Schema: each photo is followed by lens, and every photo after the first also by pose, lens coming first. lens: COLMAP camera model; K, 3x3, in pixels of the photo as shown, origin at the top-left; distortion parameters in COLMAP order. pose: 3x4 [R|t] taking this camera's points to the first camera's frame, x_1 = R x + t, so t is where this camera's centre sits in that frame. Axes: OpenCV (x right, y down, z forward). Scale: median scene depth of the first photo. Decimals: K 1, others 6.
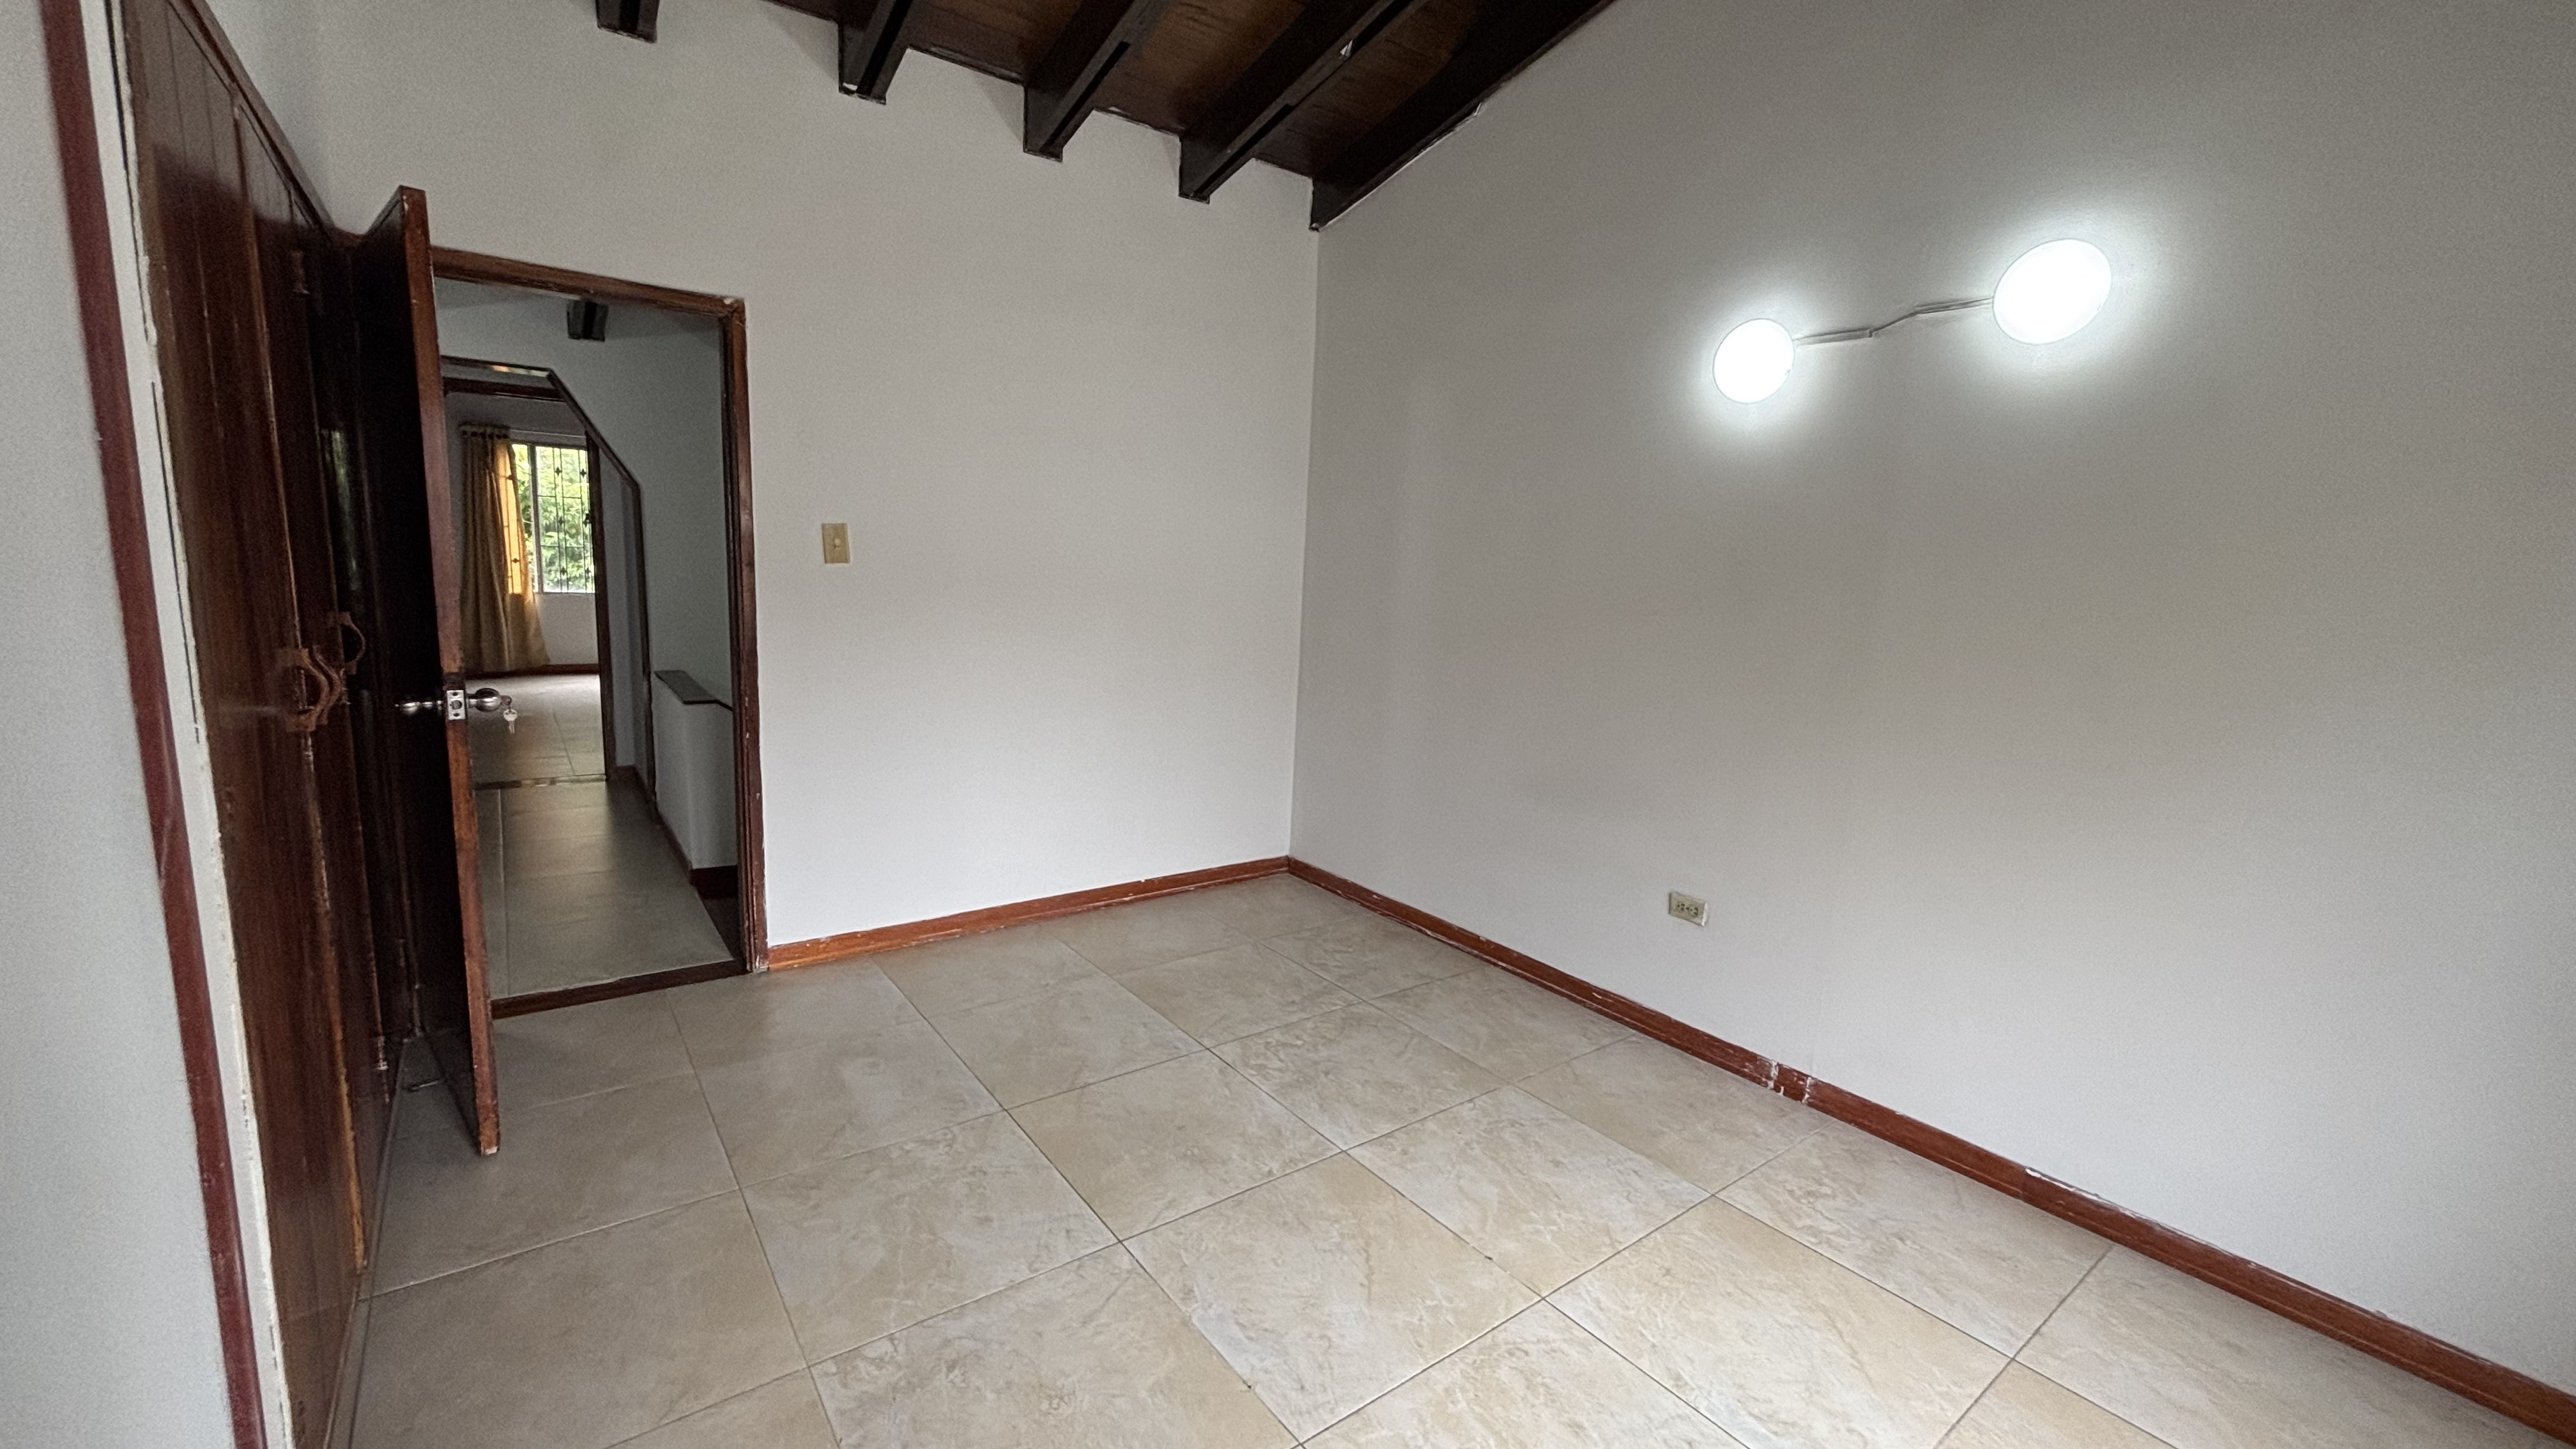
lens RADIAL K [[1046.4, 0, 1285.6], [0, 1046.4, 720.5], [0, 0, 1]] dist [-0.000471, -0.000165]
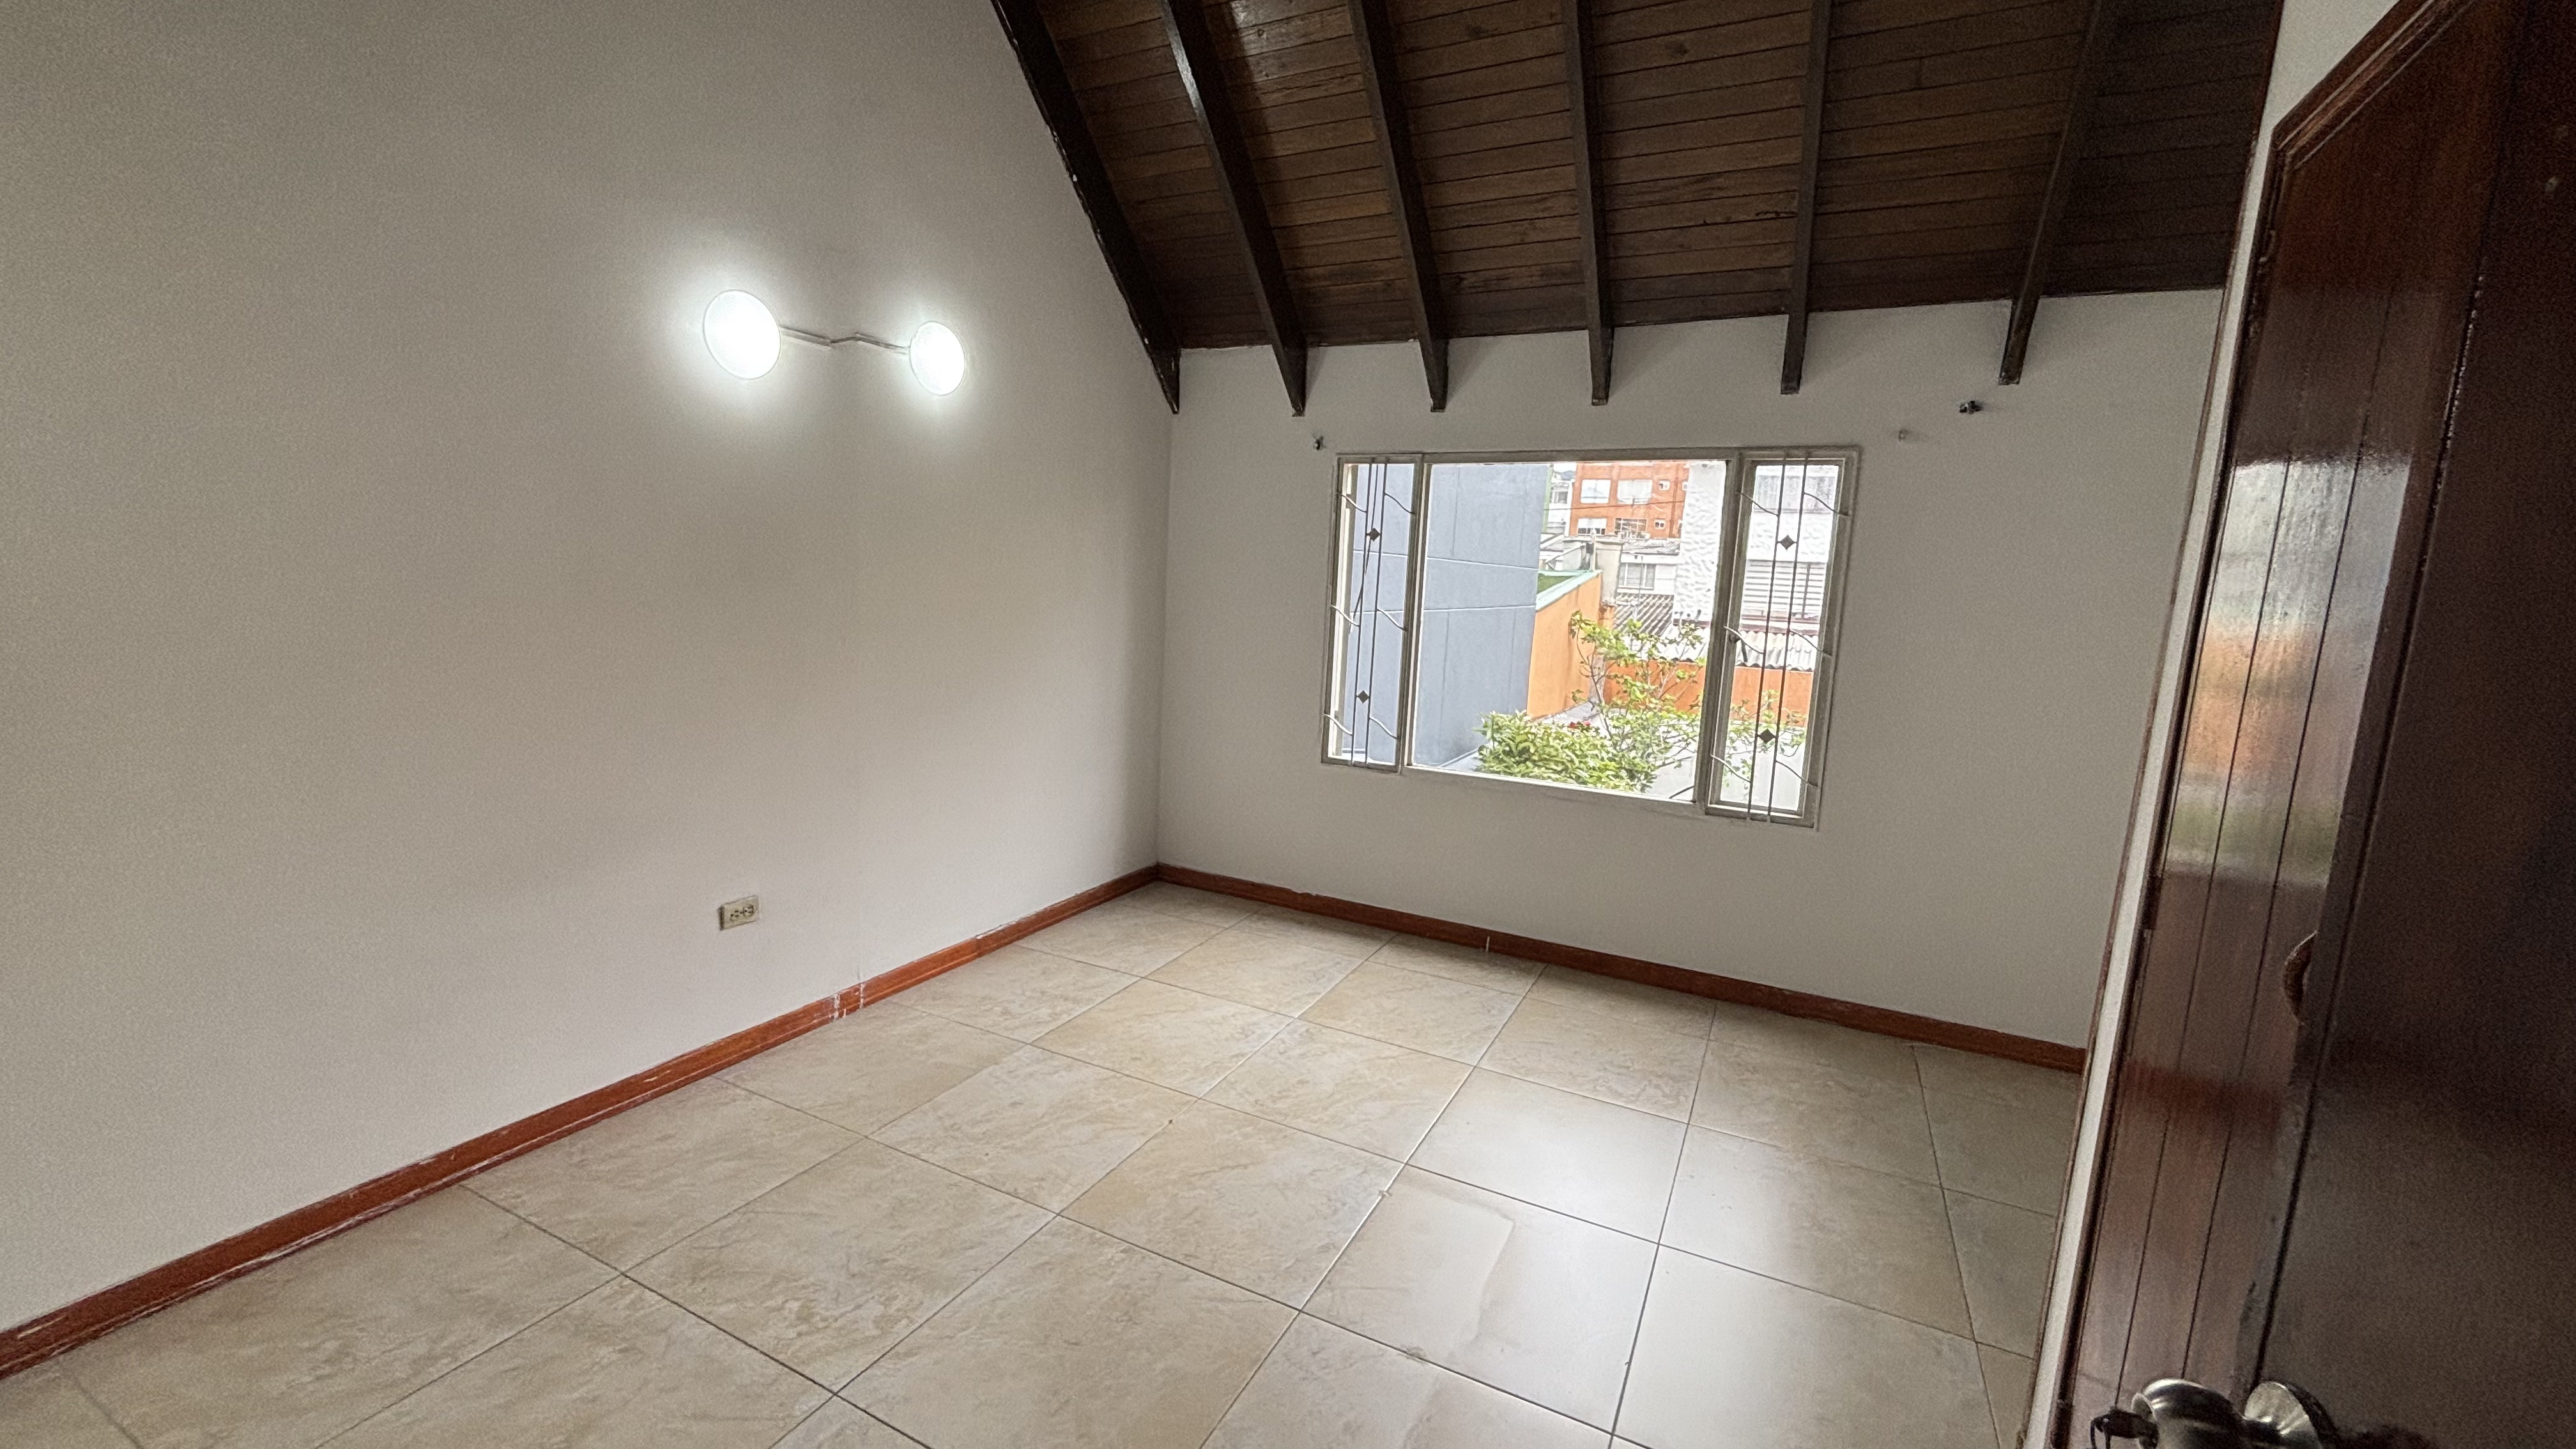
lens RADIAL K [[1046.4, 0, 1285.6], [0, 1046.4, 720.5], [0, 0, 1]] dist [-0.000471, -0.000165]
pose [[-0.441037, -0.193664, 0.876345, -0.721716], [0.074236, 0.965223, 0.250666, -0.215998], [-0.894414, 0.175609, -0.411322, 1.066342]]
